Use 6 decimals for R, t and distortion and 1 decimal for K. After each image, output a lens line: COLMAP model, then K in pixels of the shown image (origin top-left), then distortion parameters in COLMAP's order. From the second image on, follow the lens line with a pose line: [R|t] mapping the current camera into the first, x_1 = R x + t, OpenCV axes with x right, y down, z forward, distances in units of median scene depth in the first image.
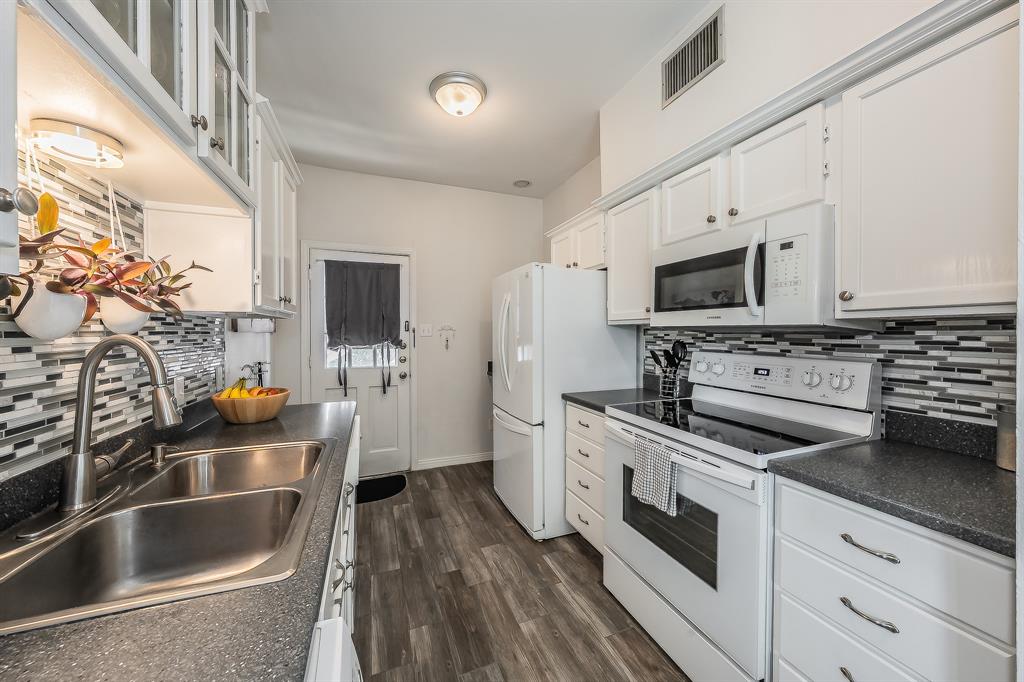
lens RADIAL K [[354.5, 0, 513.4], [0, 354.5, 337.0], [0, 0, 1]] dist [-0.000847, -0.000188]
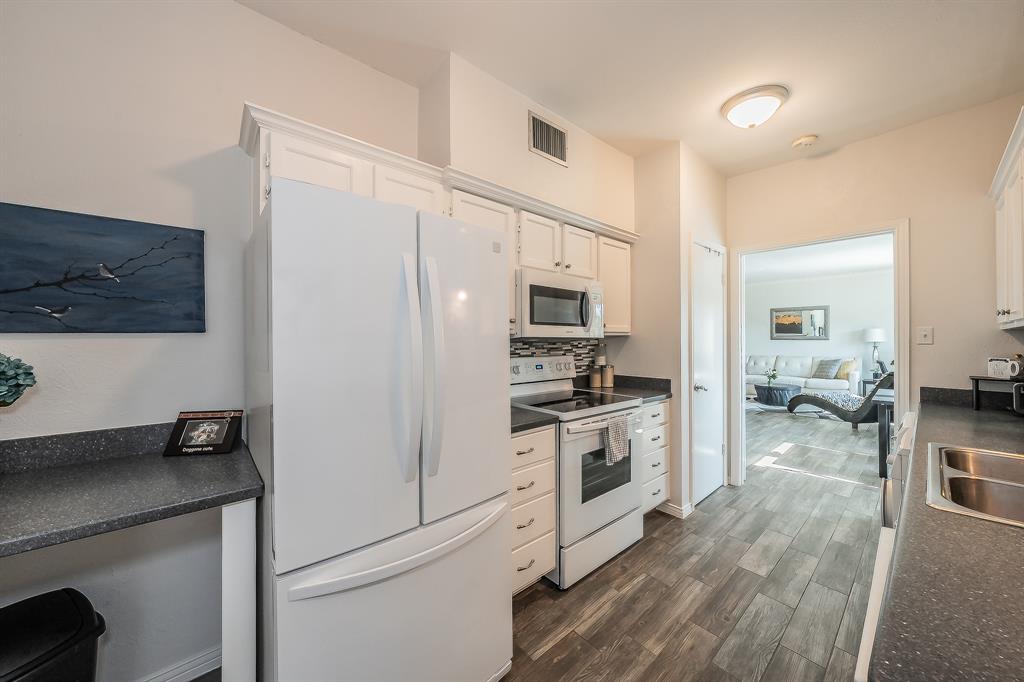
lens RADIAL K [[350.5, 0, 508.9], [0, 350.5, 337.7], [0, 0, 1]] dist [-0.000806, -0.000040]
pose [[-0.304710, 0.007370, 0.952417, -0.688542], [0.016513, 0.999861, -0.002455, -0.027630], [-0.952302, 0.014979, -0.304790, 1.508004]]
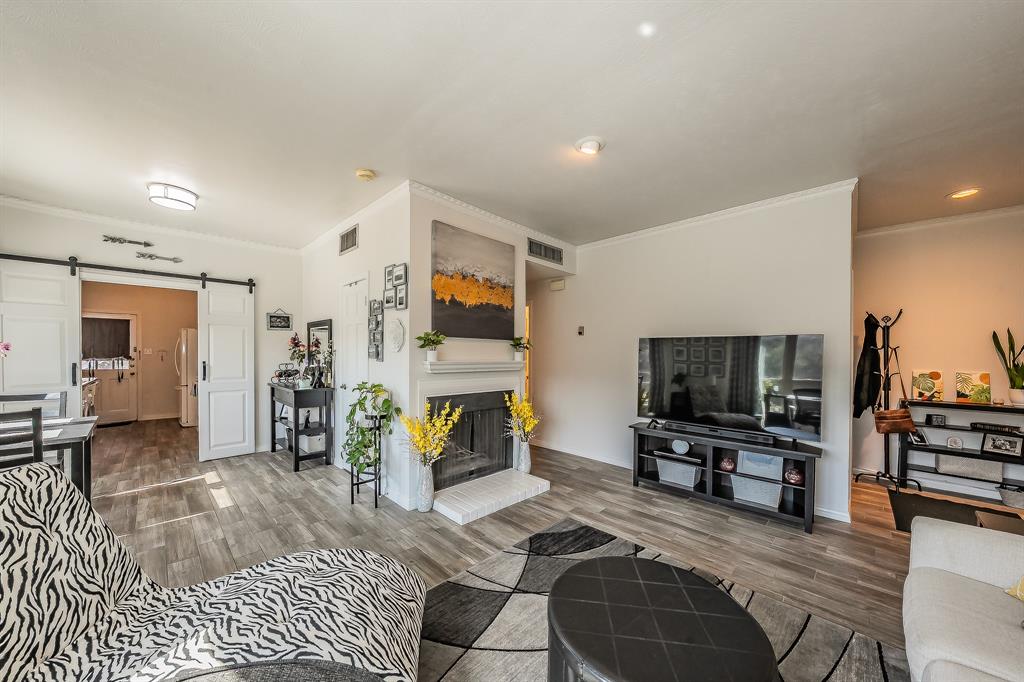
lens RADIAL K [[356.1, 0, 500.6], [0, 356.1, 358.0], [0, 0, 1]] dist [0.000467, -0.000036]
pose [[0.924234, 0.004196, 0.381804, 1.648294], [-0.003877, 0.999991, -0.001605, 0.026457], [-0.381807, 0.000003, 0.924242, -3.249396]]
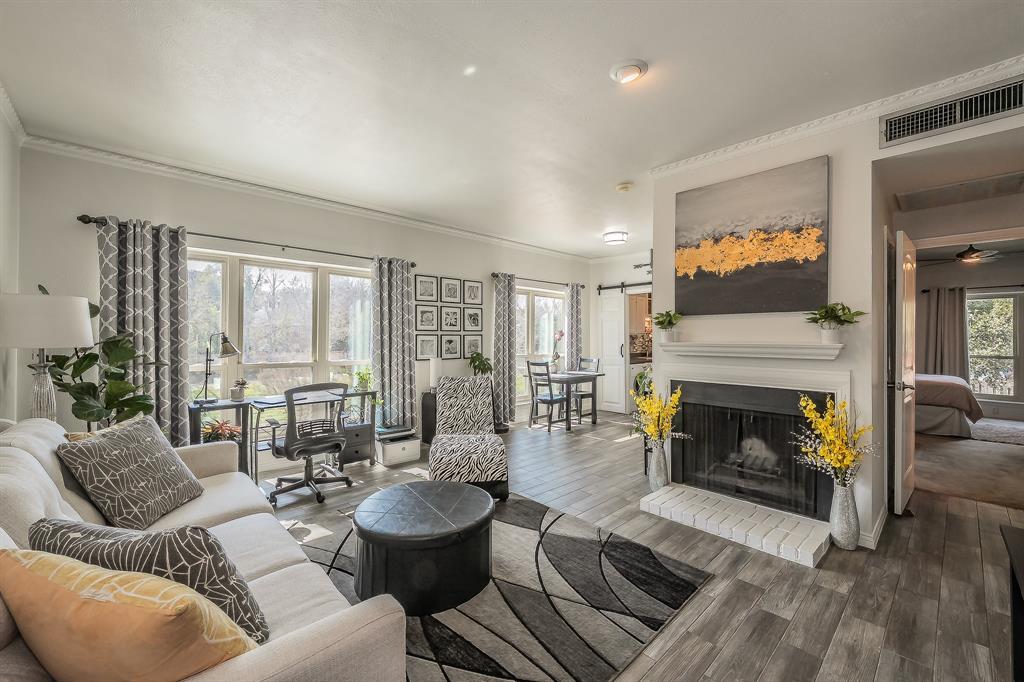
lens RADIAL K [[415.9, 0, 515.6], [0, 415.9, 338.5], [0, 0, 1]] dist [-0.000148, 0.000091]
pose [[0.363661, 0.000155, -0.931531, 3.576043], [-0.012804, 0.999906, -0.004832, 0.040948], [0.931443, 0.013684, 0.363629, -2.892573]]
